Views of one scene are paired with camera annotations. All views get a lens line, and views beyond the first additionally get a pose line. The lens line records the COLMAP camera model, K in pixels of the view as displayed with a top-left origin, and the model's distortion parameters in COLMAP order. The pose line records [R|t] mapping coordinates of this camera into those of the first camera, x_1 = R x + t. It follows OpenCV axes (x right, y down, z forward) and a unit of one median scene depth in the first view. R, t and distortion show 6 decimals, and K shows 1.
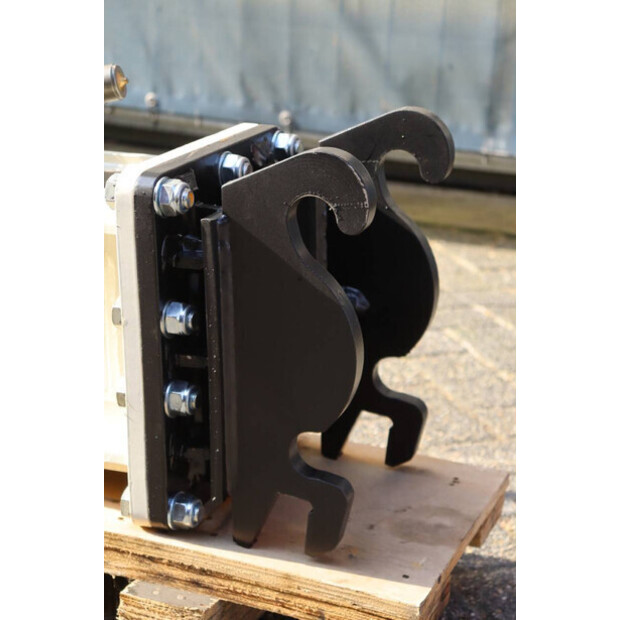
lens RADIAL K [[1442.1, 0, 307.7], [0, 1442.1, 310.5], [0, 0, 1]] dist [0.358856, 0.000000]
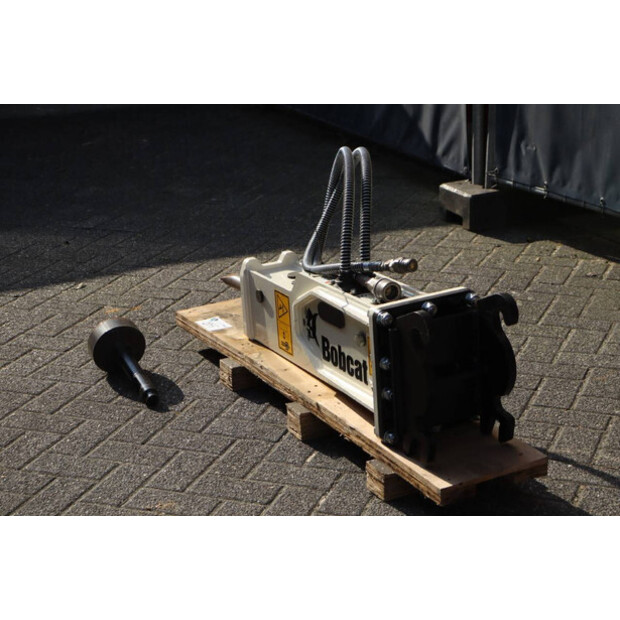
lens RADIAL K [[1319.7, 0, 309.3], [0, 1319.7, 310.7], [0, 0, 1]] dist [0.252536, 0.000000]
pose [[0.769965, 0.149589, -0.620304, 1.215121], [-0.132588, 0.988421, 0.073785, -0.235716], [0.624158, 0.025433, 0.780884, -0.922518]]
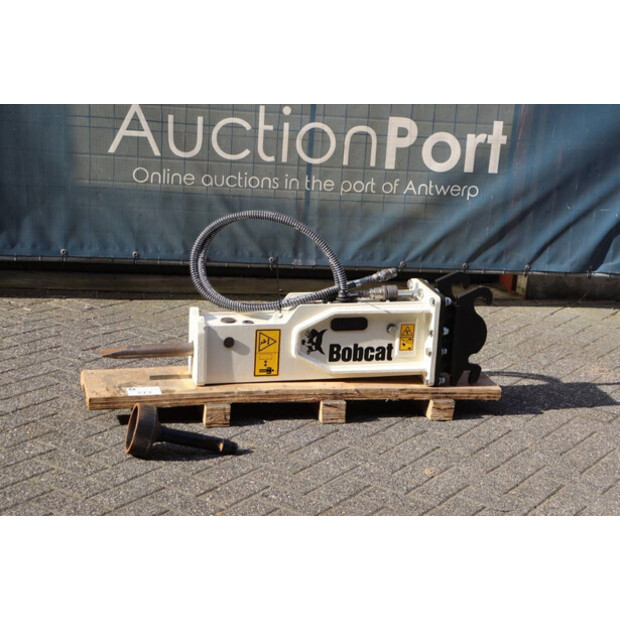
lens RADIAL K [[1171.7, 0, 312.7], [0, 1171.7, 307.3], [0, 0, 1]] dist [0.182624, 0.000000]
pose [[0.796284, -0.127346, 0.591367, -2.191486], [0.130903, 0.990702, 0.037077, -0.217871], [-0.590590, 0.047887, 0.805550, -1.352819]]
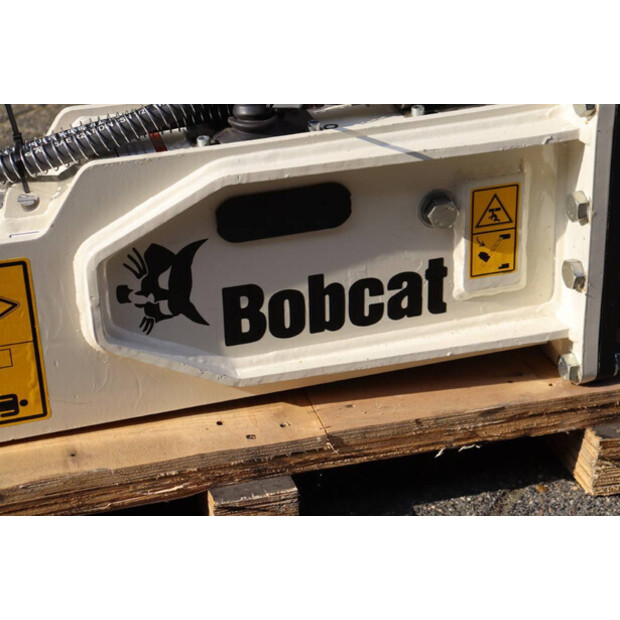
lens RADIAL K [[1442.1, 0, 319.6], [0, 1442.1, 311.8], [0, 0, 1]] dist [0.358856, 0.000000]
pose [[0.782606, -0.314776, 0.537069, -0.870726], [0.219392, 0.946849, 0.235253, -0.219640], [-0.582576, -0.066282, 0.810069, 0.197793]]
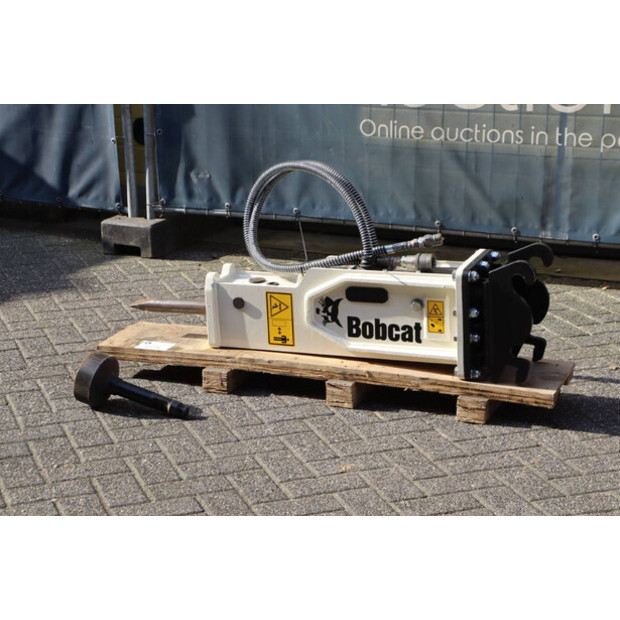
lens RADIAL K [[1405.8, 0, 312.3], [0, 1405.8, 312.8], [0, 0, 1]] dist [0.420798, 0.000000]
pose [[0.998974, -0.044992, 0.005181, -0.448250], [0.045089, 0.998772, -0.020530, 0.051844], [-0.004251, 0.020743, 0.999776, -2.093052]]
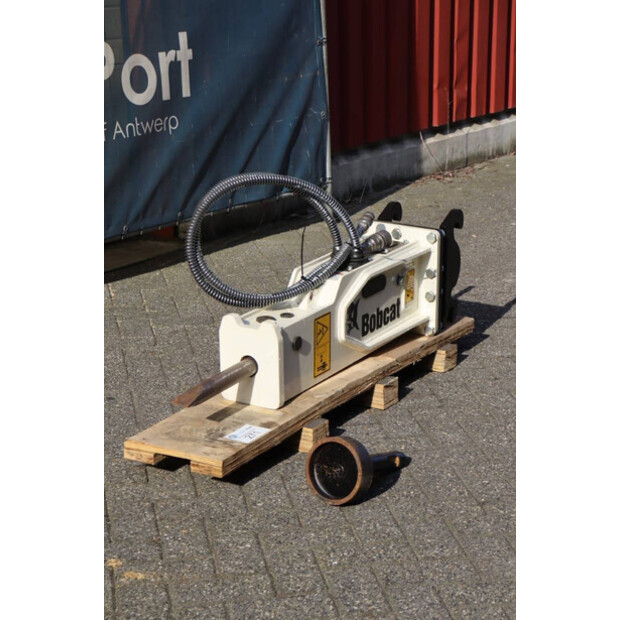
lens RADIAL K [[1442.1, 0, 309.4], [0, 1442.1, 310.8], [0, 0, 1]] dist [0.358856, 0.000000]
pose [[0.150881, -0.291583, 0.944571, -3.303910], [0.297243, 0.924673, 0.237961, -0.786324], [-0.942805, 0.244864, 0.226187, 0.499750]]
